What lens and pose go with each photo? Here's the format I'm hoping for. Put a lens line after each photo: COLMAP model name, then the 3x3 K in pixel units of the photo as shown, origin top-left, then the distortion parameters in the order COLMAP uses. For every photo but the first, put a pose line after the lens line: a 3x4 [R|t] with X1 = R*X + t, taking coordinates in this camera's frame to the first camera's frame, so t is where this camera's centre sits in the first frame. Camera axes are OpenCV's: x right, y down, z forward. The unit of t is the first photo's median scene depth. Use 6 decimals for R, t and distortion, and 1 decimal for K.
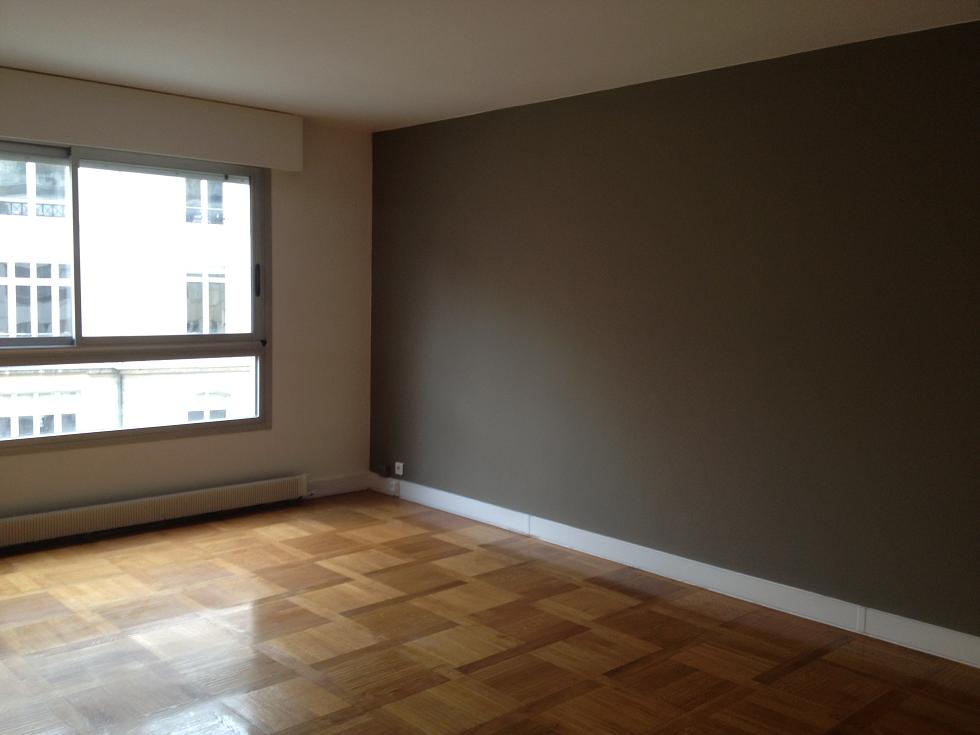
lens RADIAL K [[924.9, 0, 489.5], [0, 924.9, 367.4], [0, 0, 1]] dist [0.015984, 0.000000]
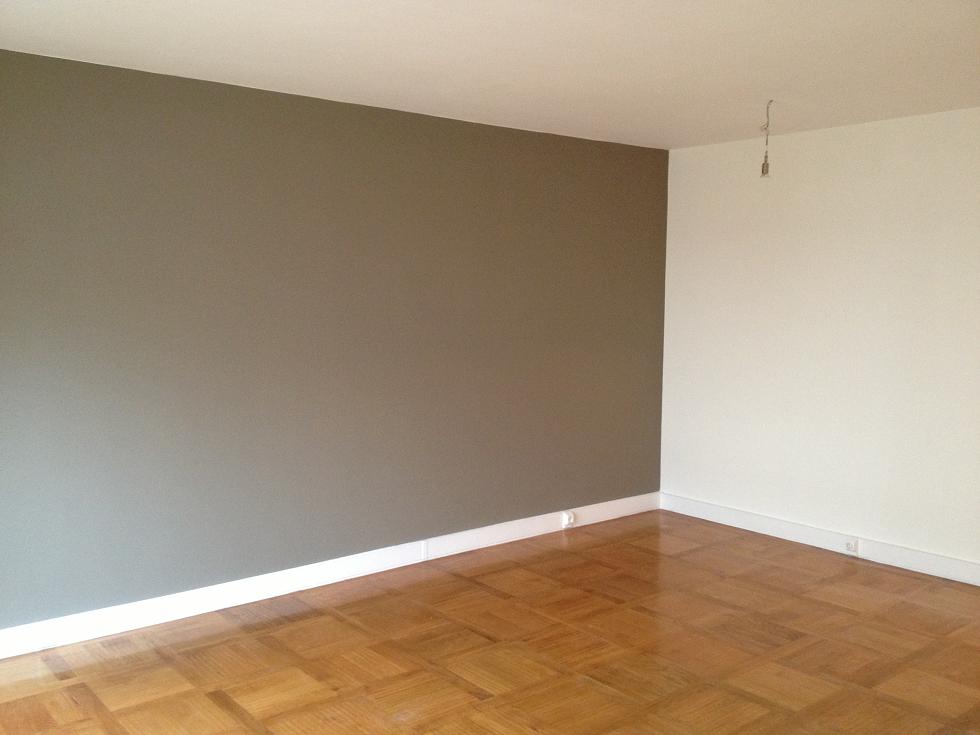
lens RADIAL K [[924.9, 0, 489.4], [0, 924.9, 367.6], [0, 0, 1]] dist [0.015984, 0.000000]
pose [[0.059697, -0.112150, 0.991896, -0.798716], [0.083050, 0.990782, 0.107026, -0.110315], [-0.994756, 0.075988, 0.068460, 0.724360]]
